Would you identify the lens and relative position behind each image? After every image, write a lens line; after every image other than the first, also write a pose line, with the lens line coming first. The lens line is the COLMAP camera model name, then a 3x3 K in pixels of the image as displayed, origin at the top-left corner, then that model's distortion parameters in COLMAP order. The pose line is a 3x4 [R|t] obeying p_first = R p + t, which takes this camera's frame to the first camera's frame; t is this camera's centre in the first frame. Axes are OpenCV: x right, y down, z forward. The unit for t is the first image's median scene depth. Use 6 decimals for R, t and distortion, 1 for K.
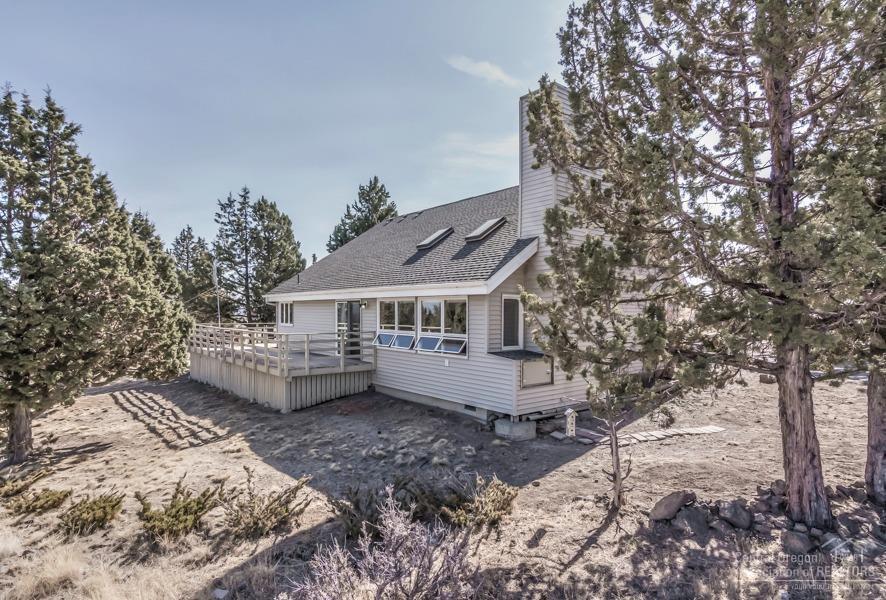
lens RADIAL K [[465.6, 0, 470.2], [0, 465.6, 307.3], [0, 0, 1]] dist [0.002364, -0.000707]
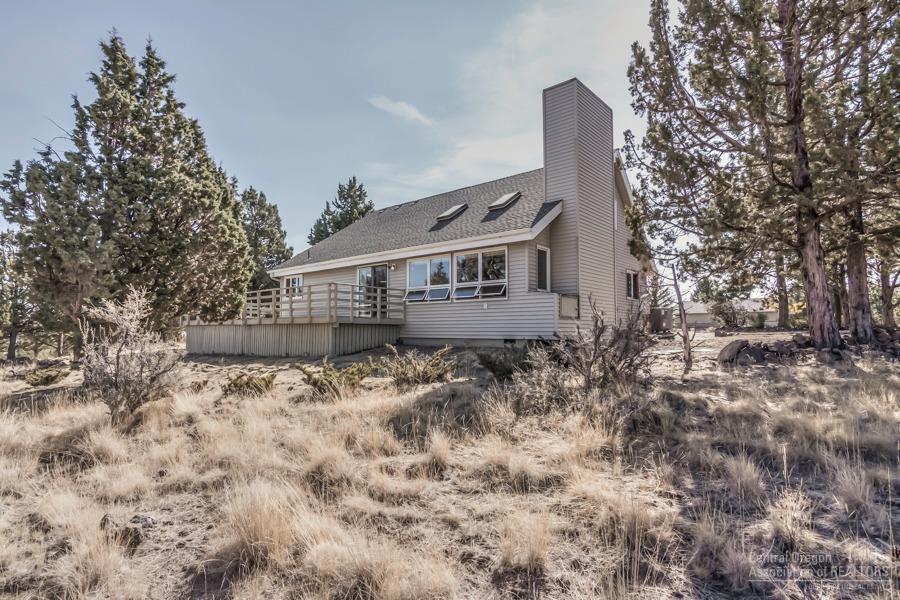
lens RADIAL K [[473.0, 0, 431.1], [0, 473.0, 321.0], [0, 0, 1]] dist [0.002364, -0.000707]
pose [[0.987170, 0.008119, 0.159469, -0.321169], [0.004189, 0.997046, -0.076690, 0.213256], [-0.159620, 0.076374, 0.984220, -0.114061]]
